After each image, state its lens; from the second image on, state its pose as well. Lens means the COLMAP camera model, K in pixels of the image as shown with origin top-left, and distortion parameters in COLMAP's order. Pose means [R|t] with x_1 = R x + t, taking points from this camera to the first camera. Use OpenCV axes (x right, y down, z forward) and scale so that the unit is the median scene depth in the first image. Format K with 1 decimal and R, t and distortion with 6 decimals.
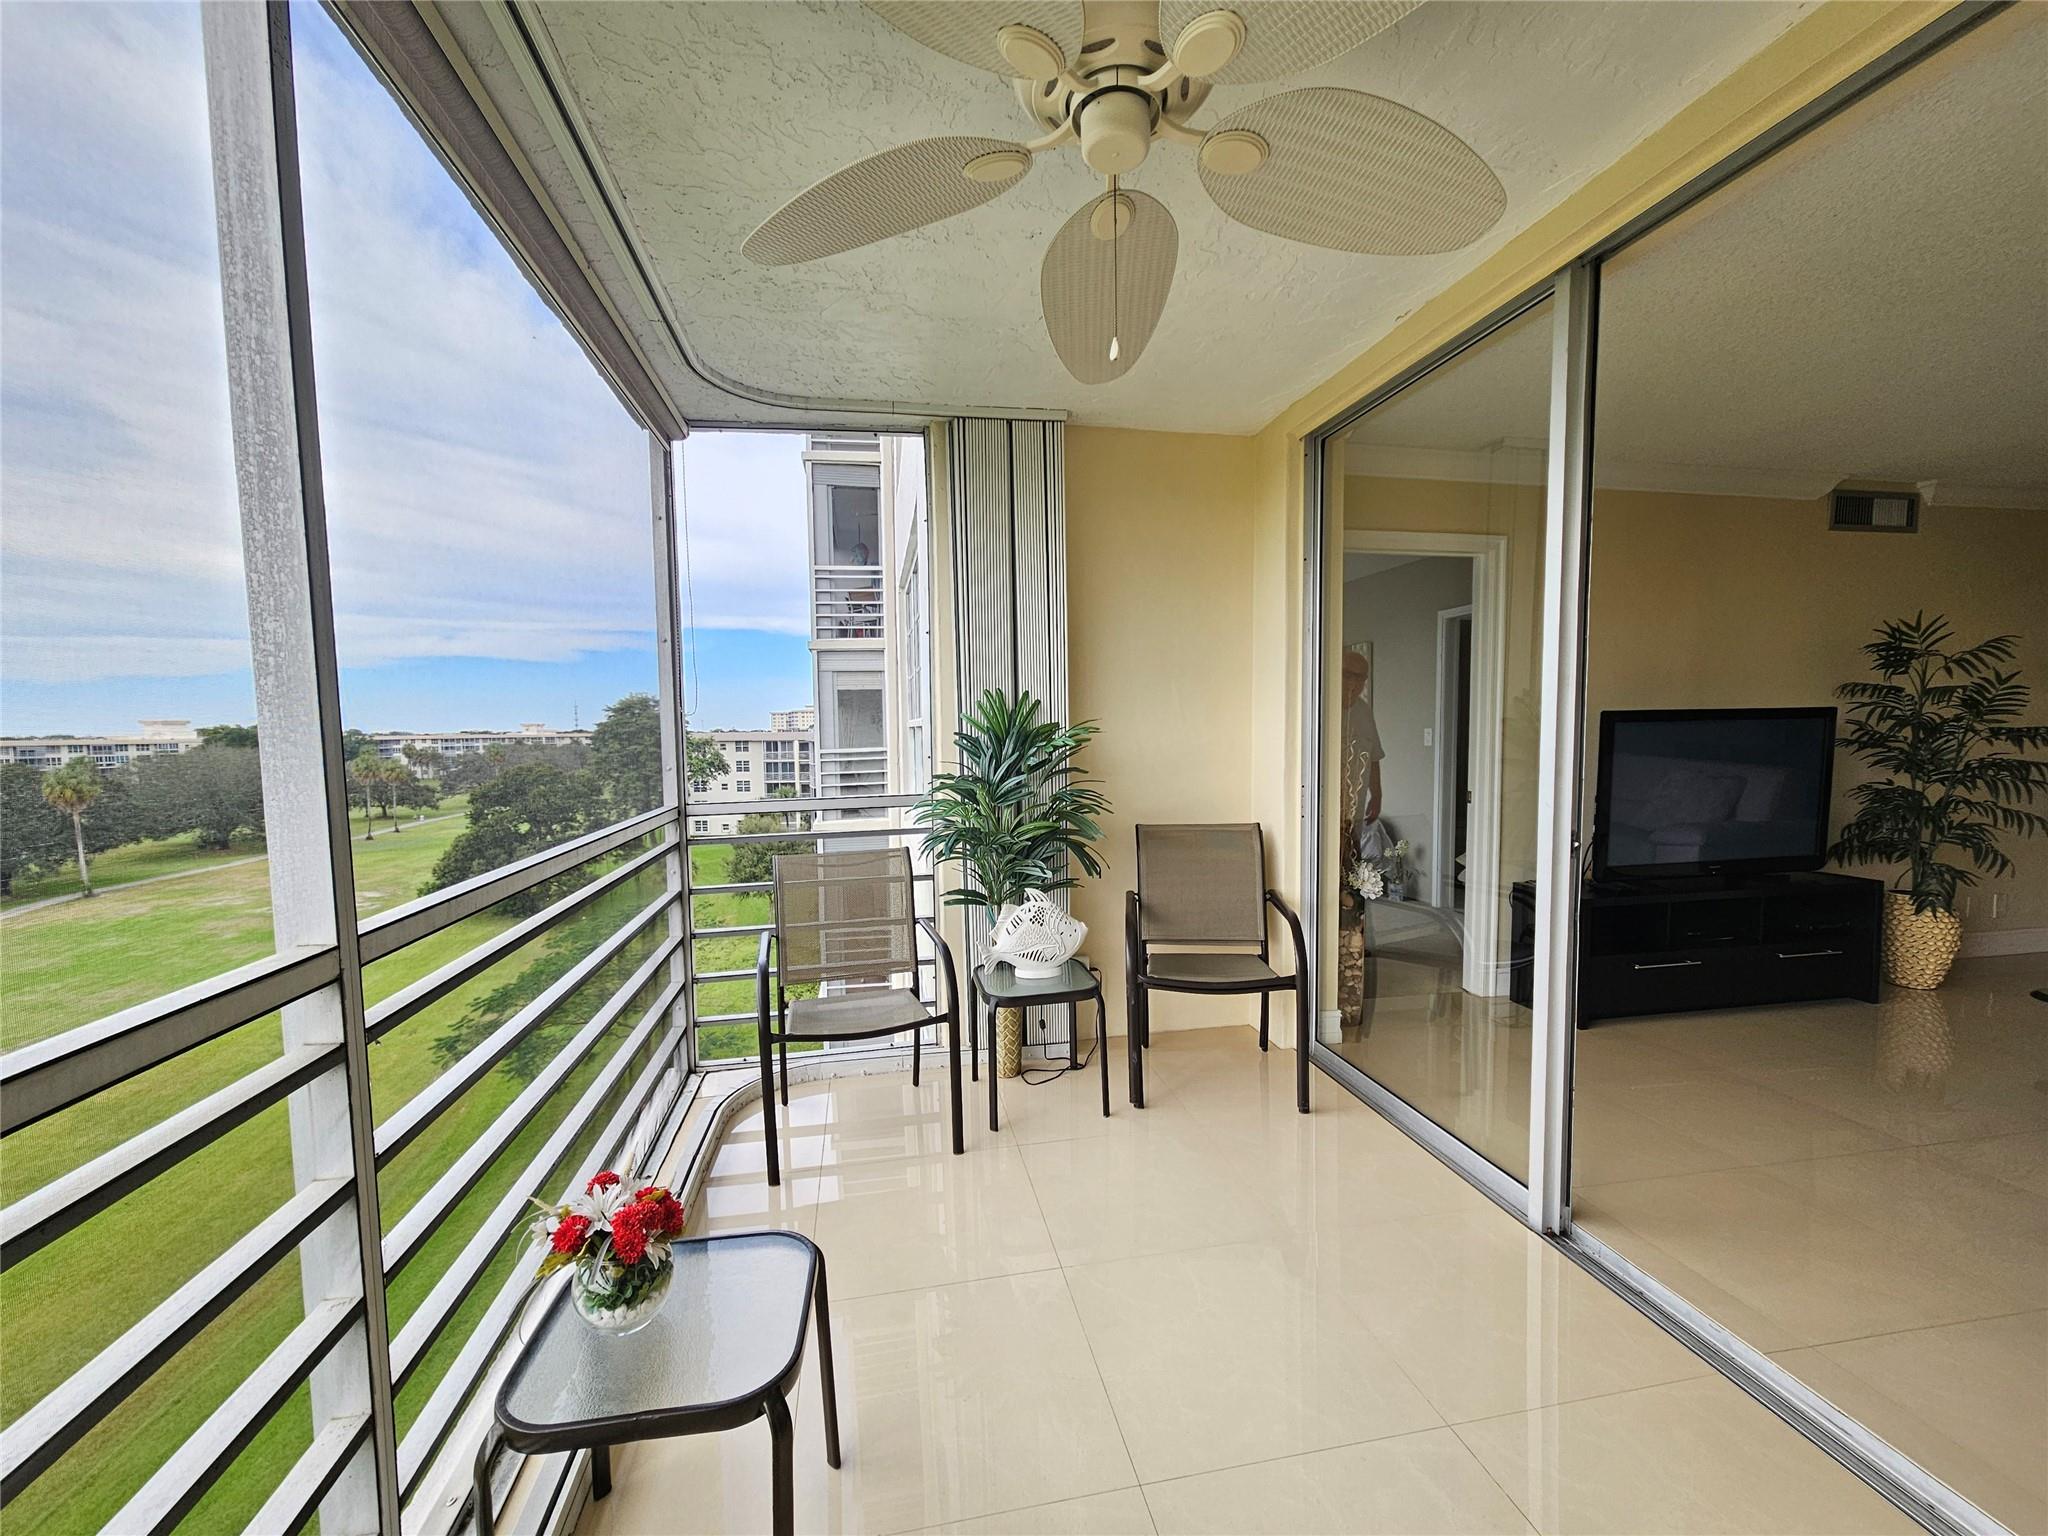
lens RADIAL K [[832.3, 0, 1023.1], [0, 832.3, 776.6], [0, 0, 1]] dist [0.001206, 0.000090]
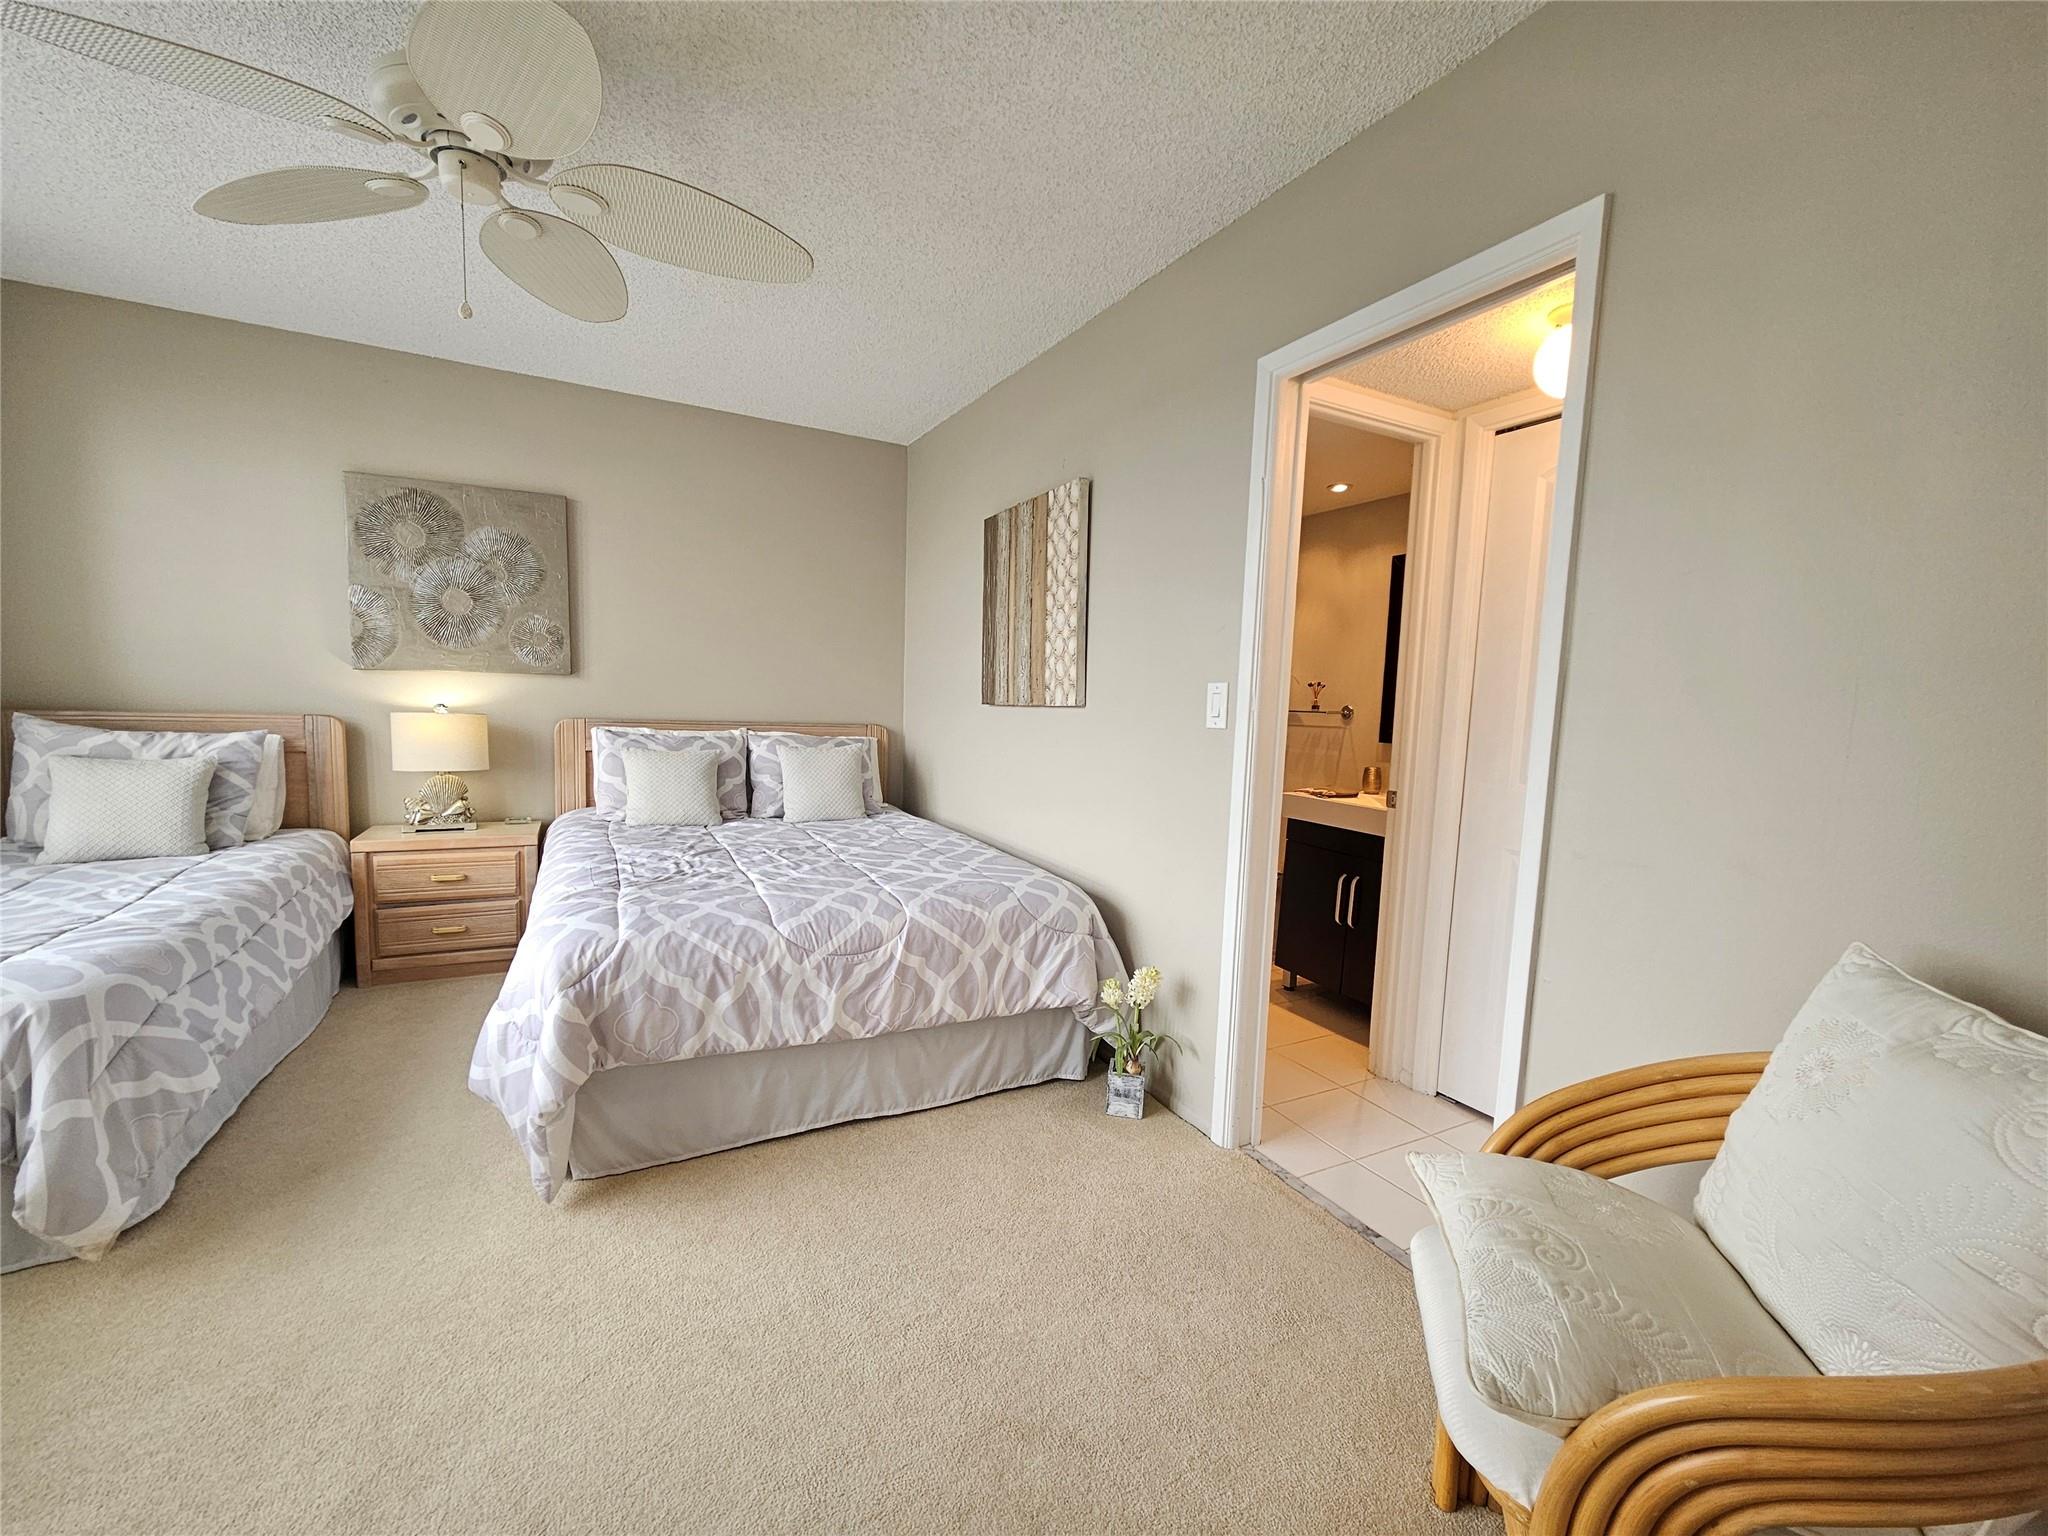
lens RADIAL K [[832.3, 0, 1017.4], [0, 832.3, 768.7], [0, 0, 1]] dist [0.001206, 0.000090]
pose [[0.949902, 0.017338, 0.312068, 0.272916], [-0.031299, 0.998718, 0.039785, -0.030175], [-0.310978, -0.047559, 0.949226, 0.648745]]
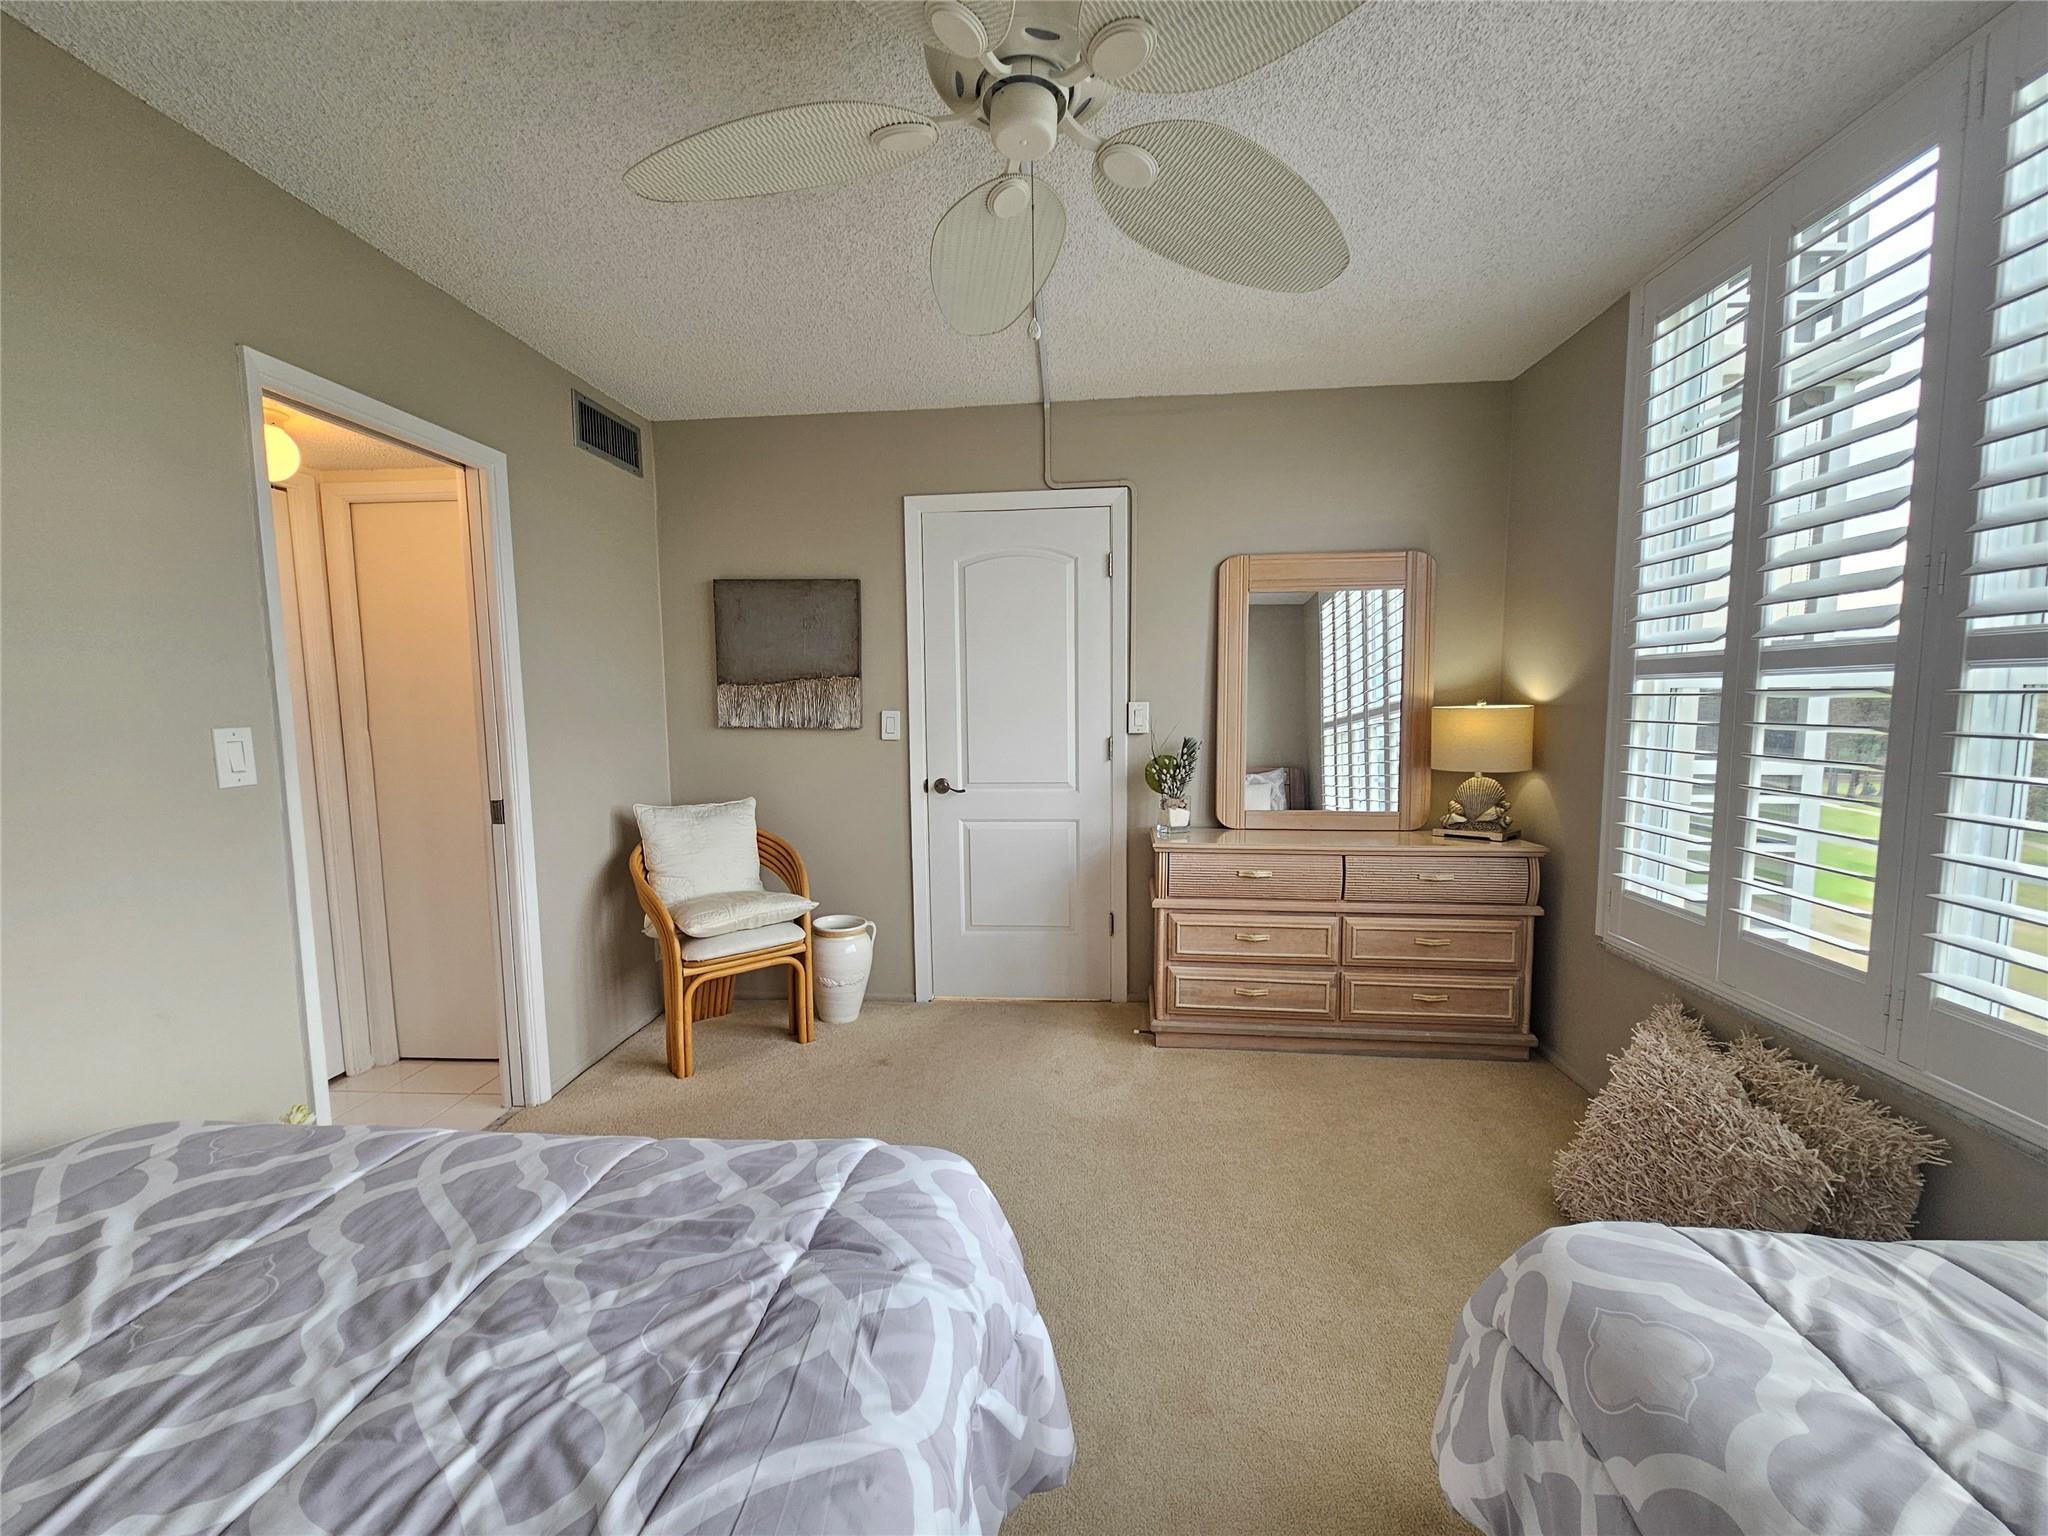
lens RADIAL K [[832.3, 0, 1019.2], [0, 832.3, 772.3], [0, 0, 1]] dist [0.001206, 0.000090]
pose [[-0.965470, 0.003167, 0.260495, 0.130126], [0.042627, 0.988370, 0.145972, -0.073497], [-0.257004, 0.152036, -0.954376, 1.201451]]
